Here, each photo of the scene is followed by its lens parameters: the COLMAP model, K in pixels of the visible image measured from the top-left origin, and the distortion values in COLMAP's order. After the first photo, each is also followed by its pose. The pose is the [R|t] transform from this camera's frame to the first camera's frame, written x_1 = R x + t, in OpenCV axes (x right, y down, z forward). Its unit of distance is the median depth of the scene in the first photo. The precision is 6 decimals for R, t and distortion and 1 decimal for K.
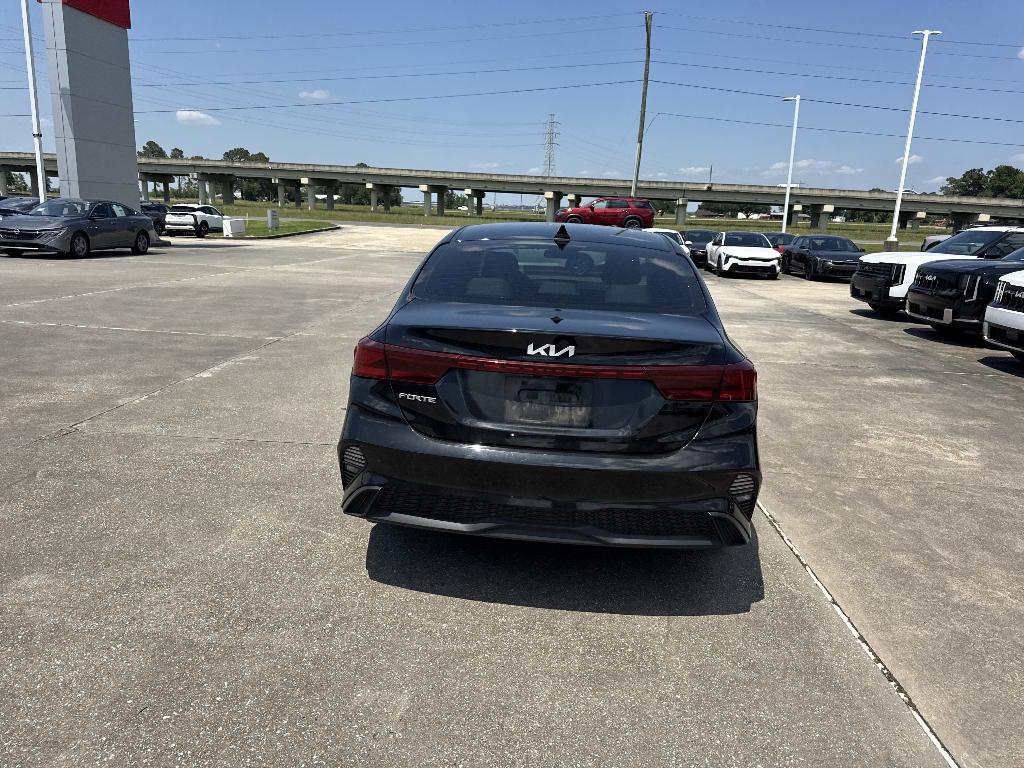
lens RADIAL K [[723.2, 0, 516.0], [0, 723.2, 380.9], [0, 0, 1]] dist [0.042242, -0.053292]
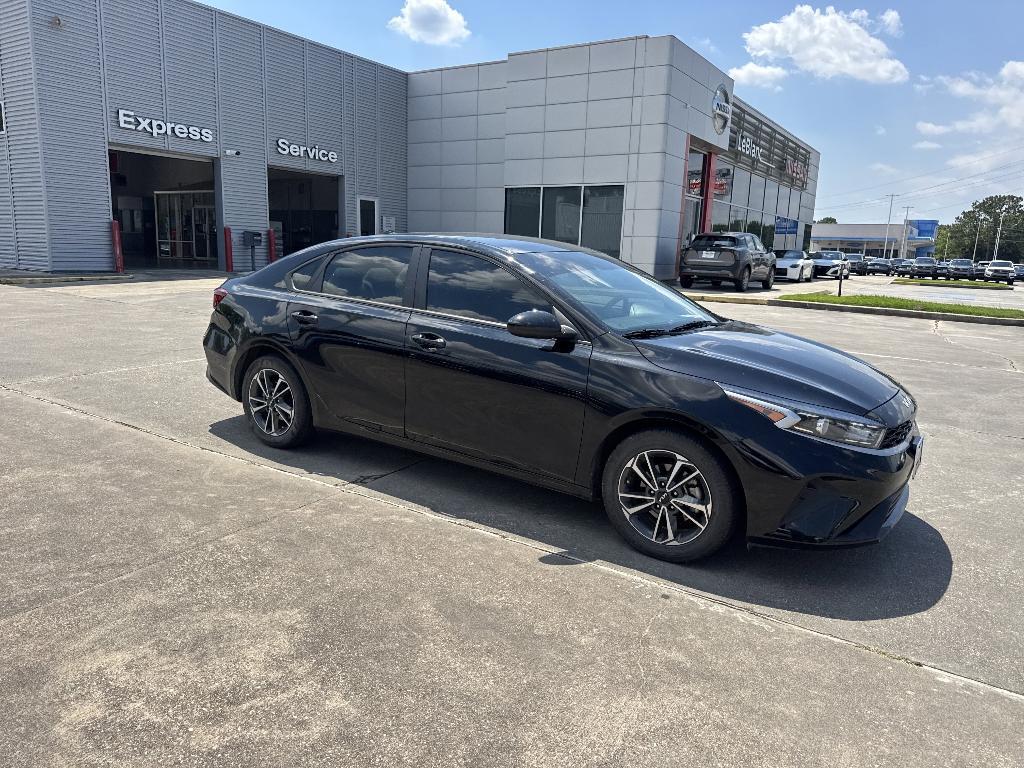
lens RADIAL K [[723.2, 0, 515.0], [0, 723.2, 391.4], [0, 0, 1]] dist [0.042242, -0.053292]
pose [[-0.488527, 0.112727, -0.865236, 0.158893], [-0.251293, 0.931429, 0.263235, -0.046431], [0.835580, 0.346025, -0.426701, 0.250179]]
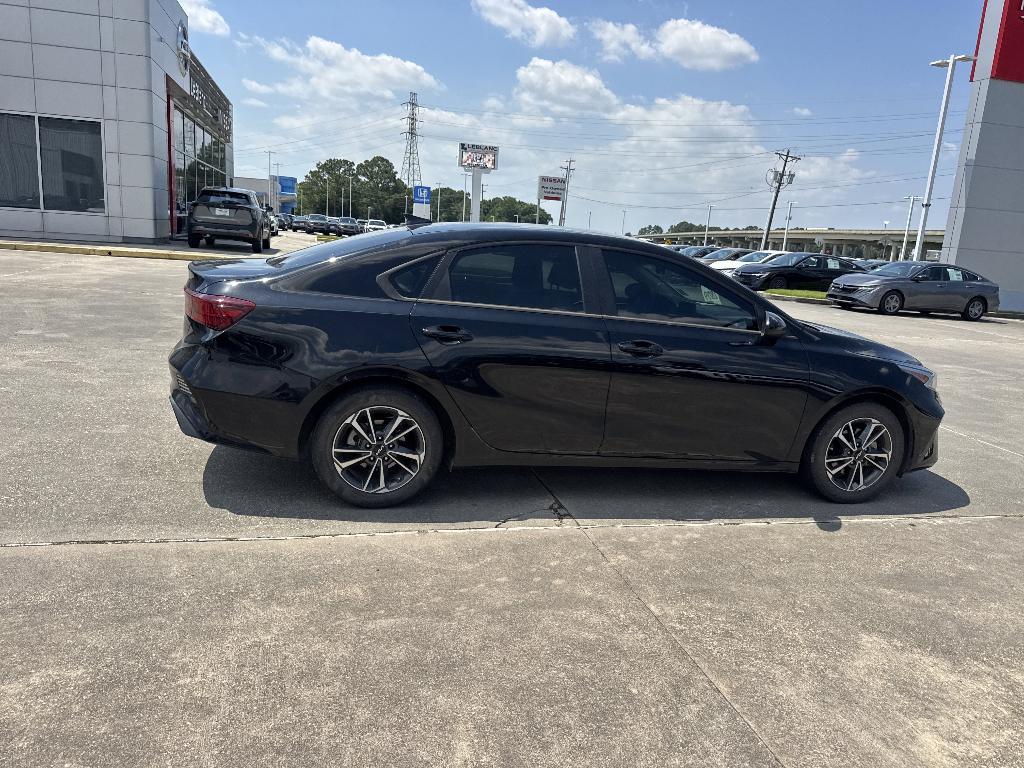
lens RADIAL K [[723.2, 0, 515.9], [0, 723.2, 386.5], [0, 0, 1]] dist [0.042242, -0.053292]
pose [[0.310282, 0.179241, -0.933594, 0.163441], [-0.270985, 0.957996, 0.093864, -0.013227], [0.911204, 0.223866, 0.345821, 0.103467]]
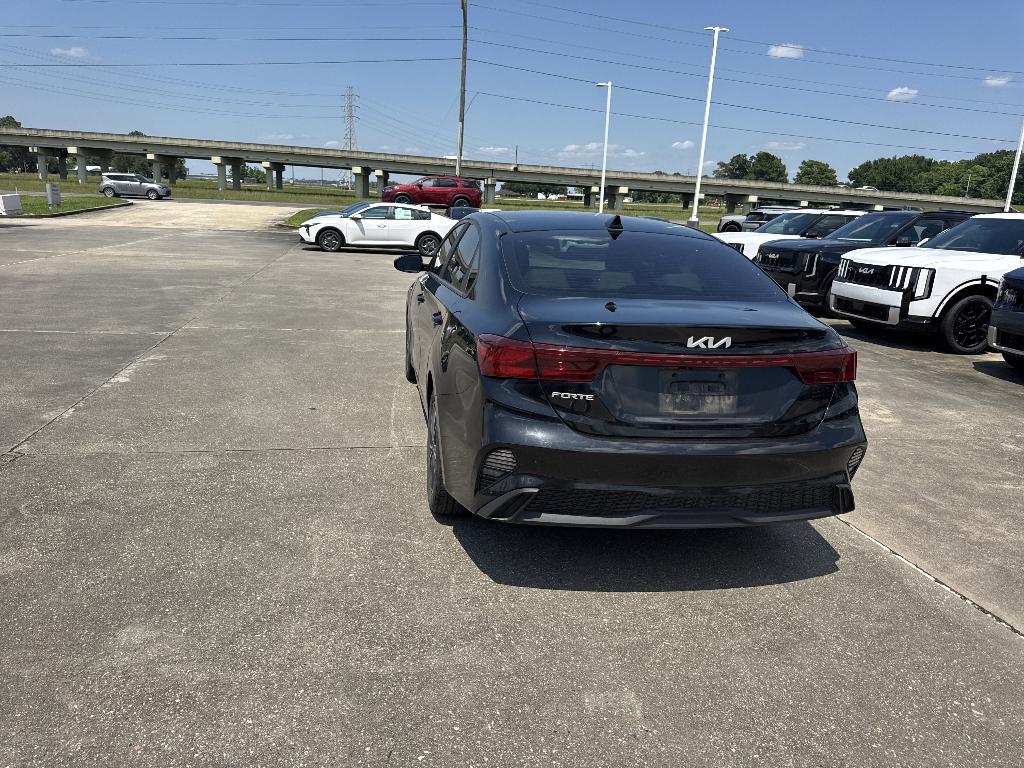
lens RADIAL K [[723.2, 0, 517.2], [0, 723.2, 380.1], [0, 0, 1]] dist [0.042242, -0.053292]
pose [[0.965803, -0.055203, 0.253330, -0.043283], [0.048065, 0.998256, 0.034286, -0.003347], [-0.254781, -0.020937, 0.966772, 0.006282]]
